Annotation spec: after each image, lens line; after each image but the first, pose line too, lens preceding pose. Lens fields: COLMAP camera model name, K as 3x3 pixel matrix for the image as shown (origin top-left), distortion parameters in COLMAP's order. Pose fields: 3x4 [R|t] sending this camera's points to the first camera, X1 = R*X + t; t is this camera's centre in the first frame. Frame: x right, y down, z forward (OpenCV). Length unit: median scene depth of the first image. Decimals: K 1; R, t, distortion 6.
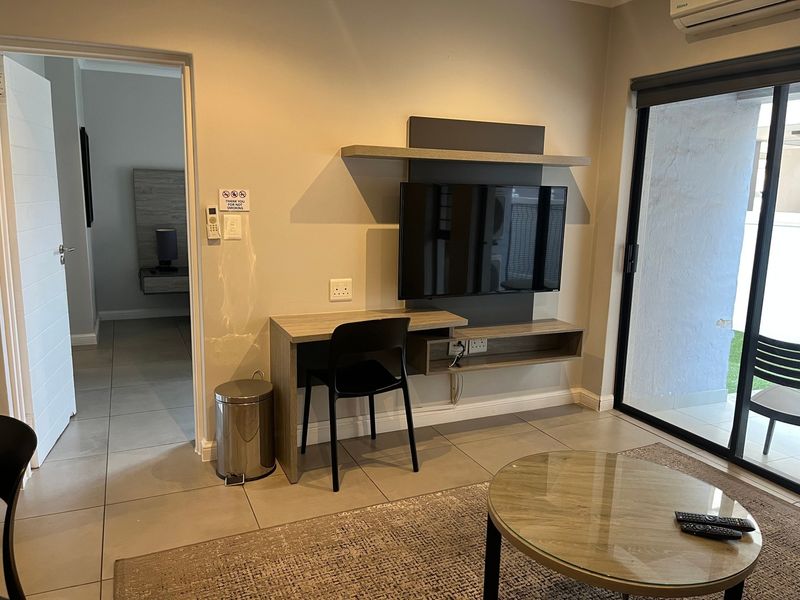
lens RADIAL K [[609.3, 0, 395.1], [0, 609.3, 300.2], [0, 0, 1]] dist [0.055269, -0.074291]
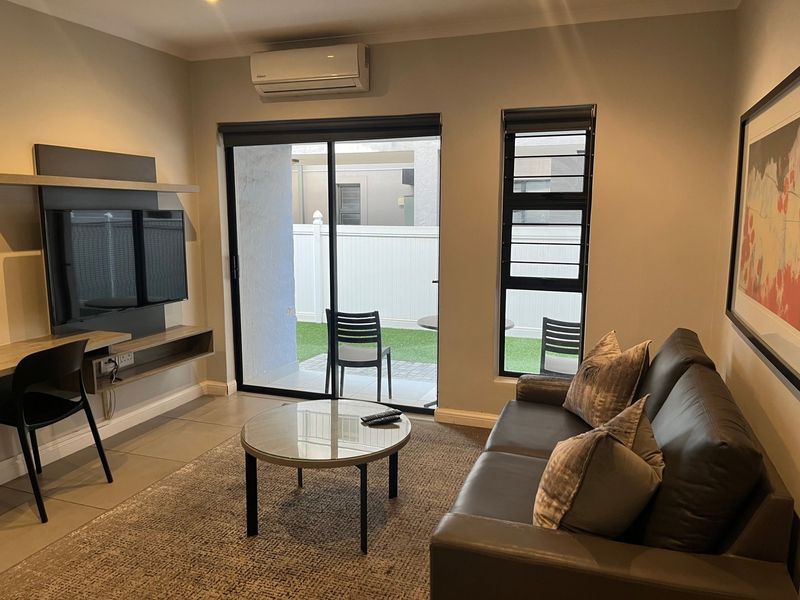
lens RADIAL K [[609.3, 0, 400.9], [0, 609.3, 299.4], [0, 0, 1]] dist [0.055269, -0.074291]
pose [[0.694619, -0.121461, 0.709049, -0.275246], [0.136397, 0.990001, 0.035968, -0.002385], [-0.706329, 0.071728, 0.704241, -0.104181]]
